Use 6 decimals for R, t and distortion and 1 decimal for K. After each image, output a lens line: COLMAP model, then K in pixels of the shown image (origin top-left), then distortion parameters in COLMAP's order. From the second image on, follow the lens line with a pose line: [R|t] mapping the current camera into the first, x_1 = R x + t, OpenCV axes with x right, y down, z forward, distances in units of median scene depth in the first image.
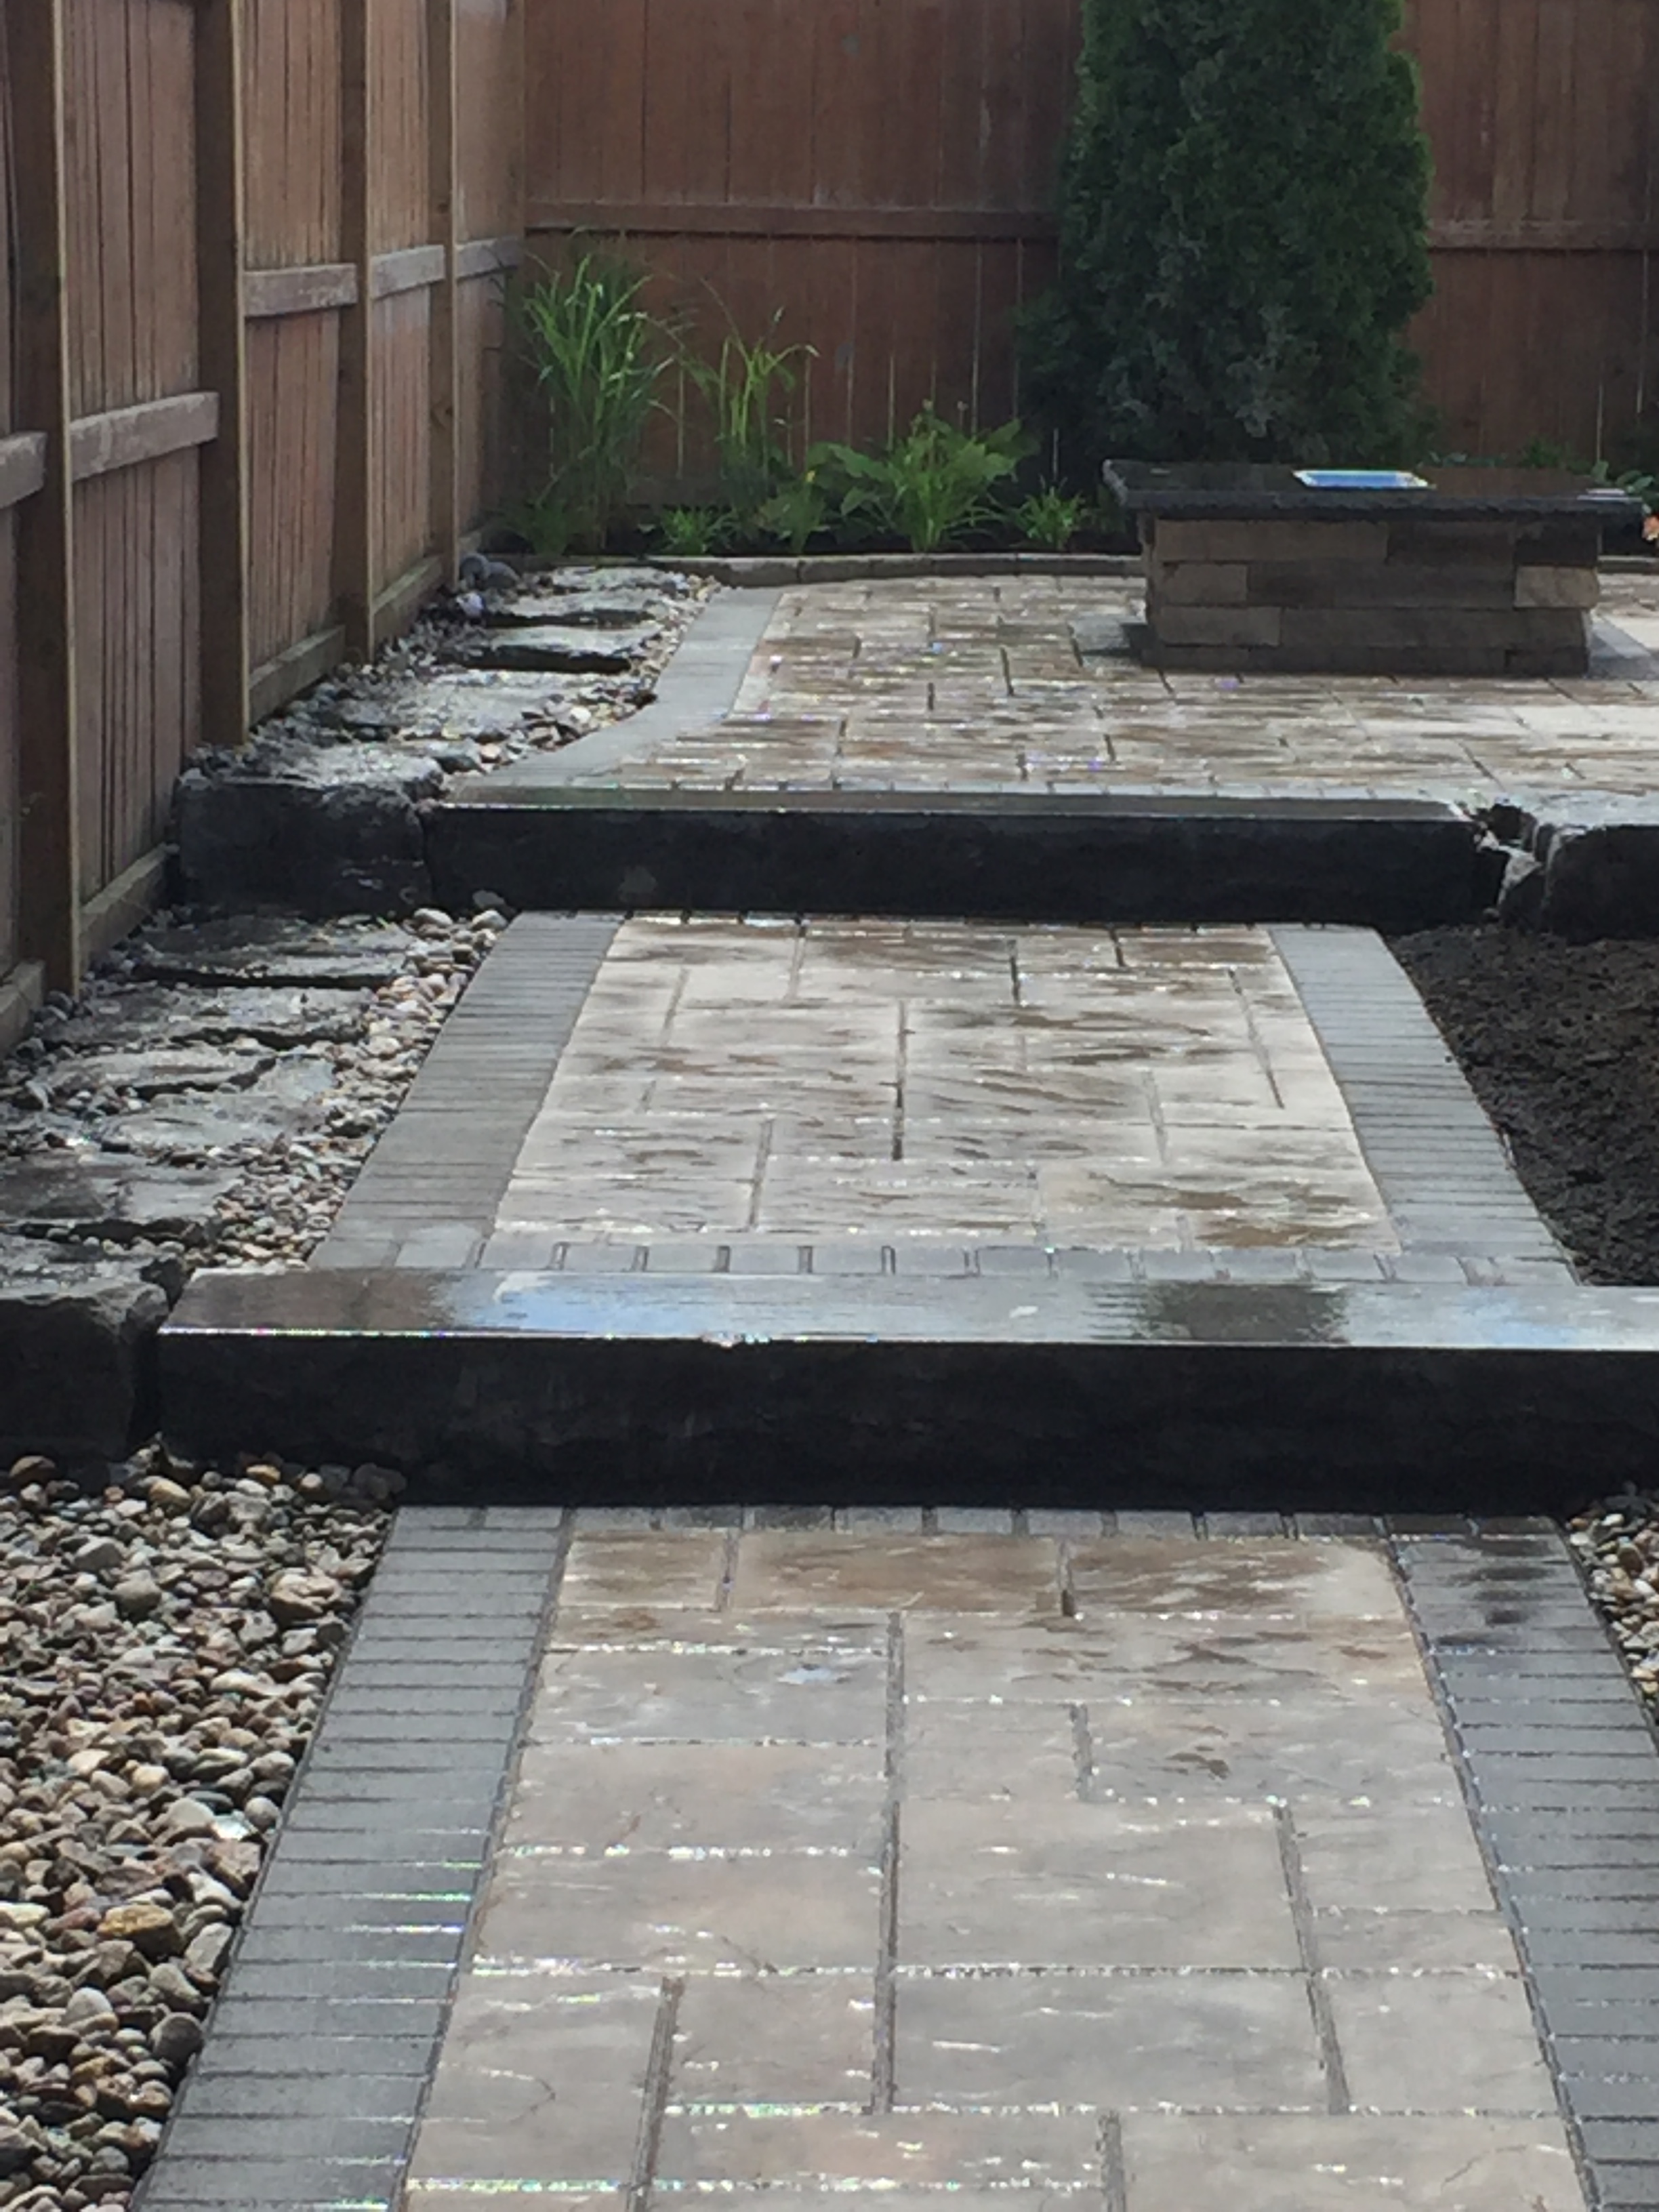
lens RADIAL K [[6100.9, 0, 829.5], [0, 6100.9, 1106.0], [0, 0, 1]] dist [0.184165, 0.008447]
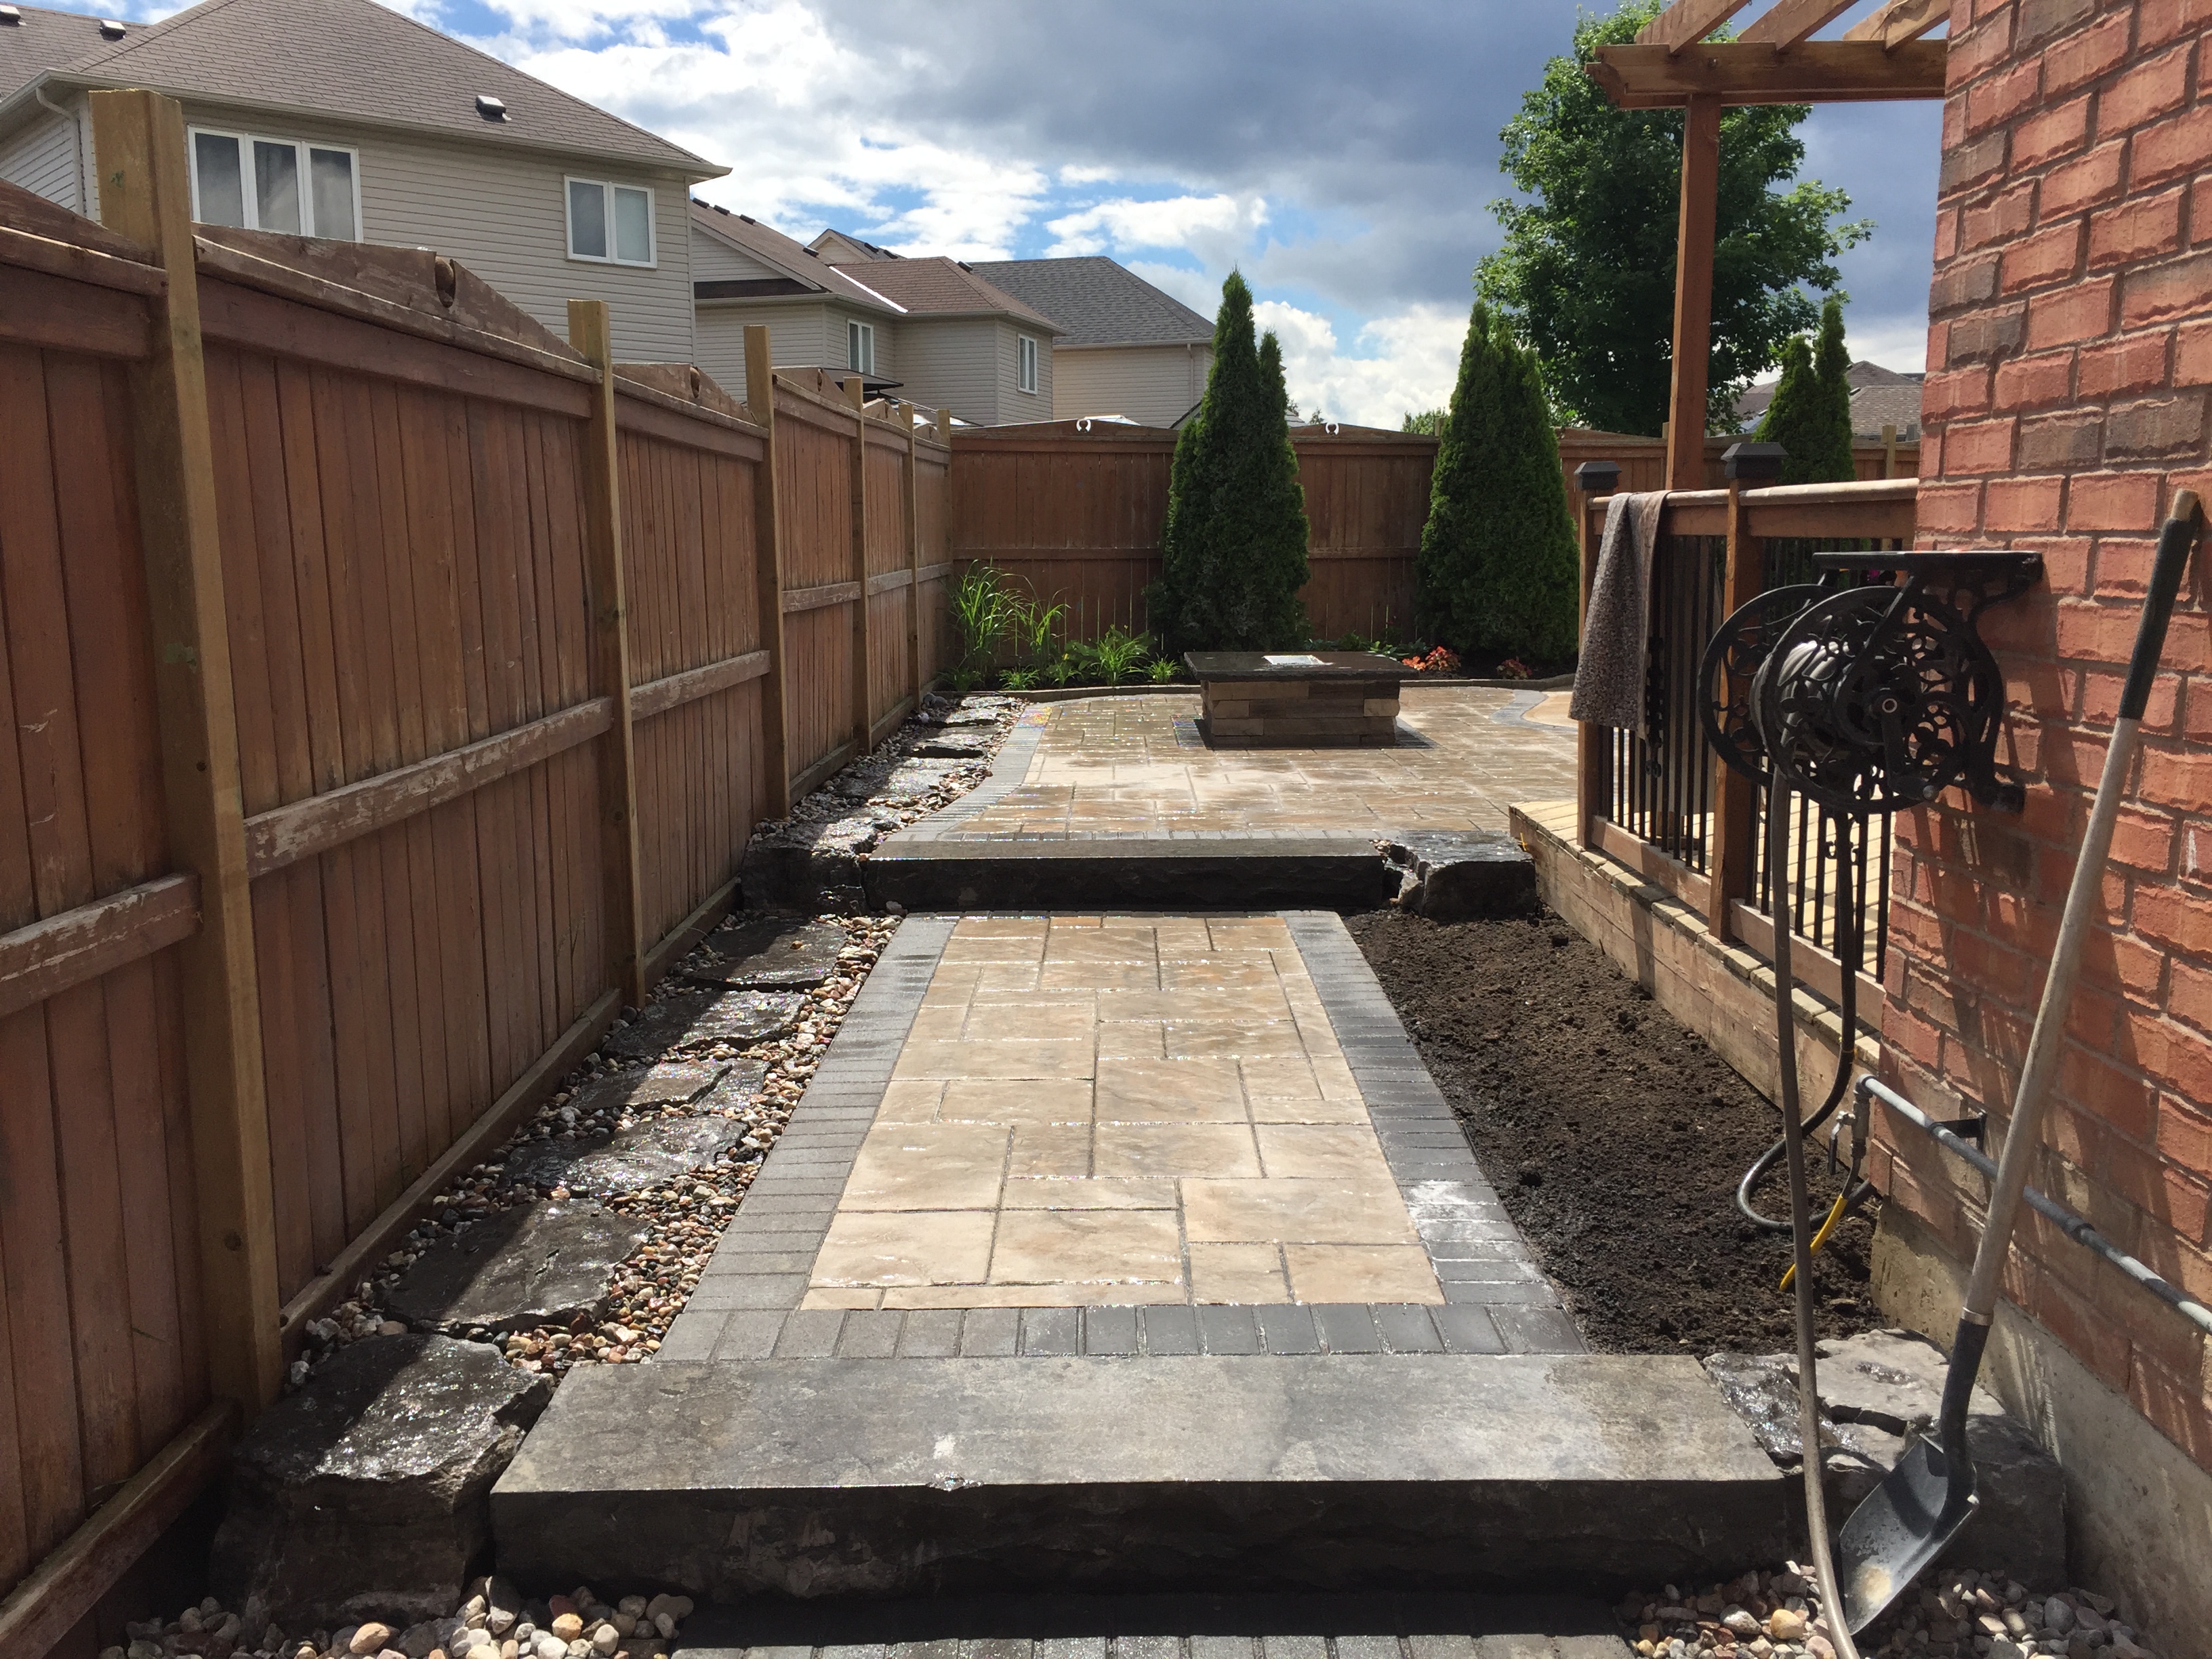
lens RADIAL K [[1936.7, 0, 1106.0], [0, 1936.7, 829.5], [0, 0, 1]] dist [0.108582, -0.168133]
pose [[0.999684, -0.023912, 0.007716, 0.007410], [0.023899, 0.999713, 0.001802, -0.044822], [-0.007757, -0.001617, 0.999969, 0.278357]]
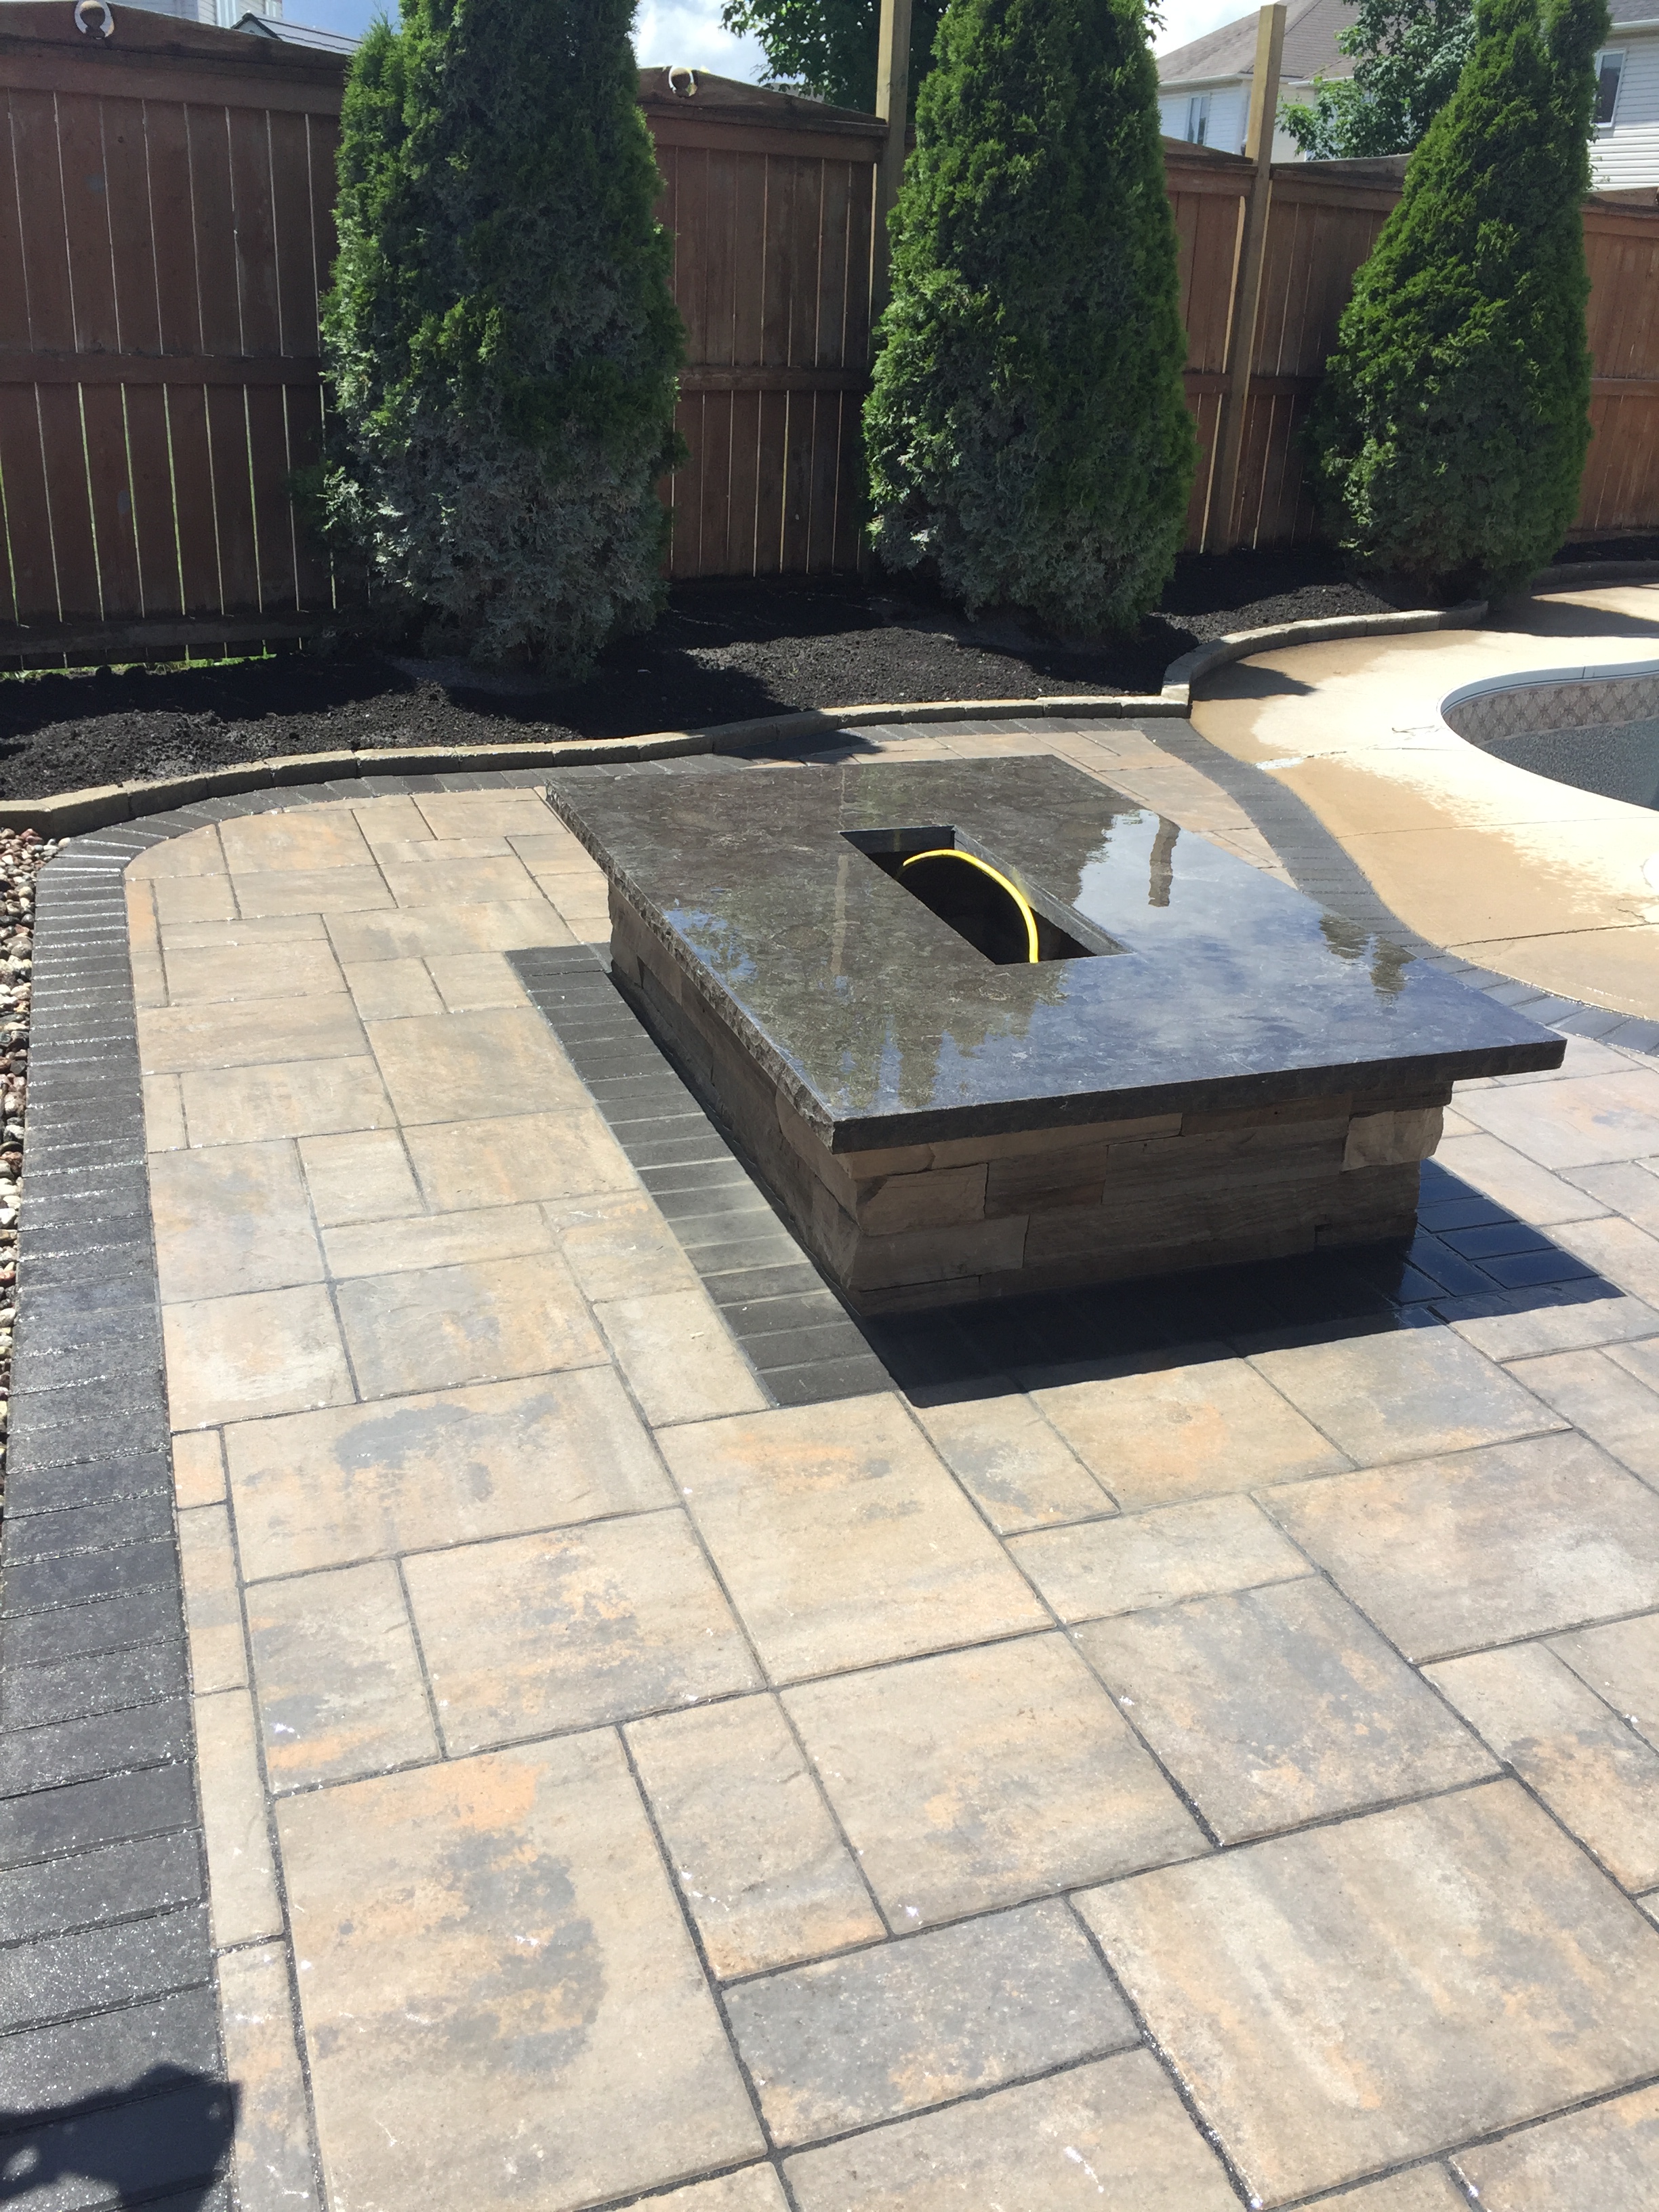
lens RADIAL K [[1936.7, 0, 829.5], [0, 1936.7, 1106.0], [0, 0, 1]] dist [0.108582, -0.168133]
pose [[0.933943, -0.121177, 0.336254, -0.014790], [0.025894, 0.961243, 0.274484, -0.161772], [-0.356483, -0.247646, 0.900884, 0.896013]]
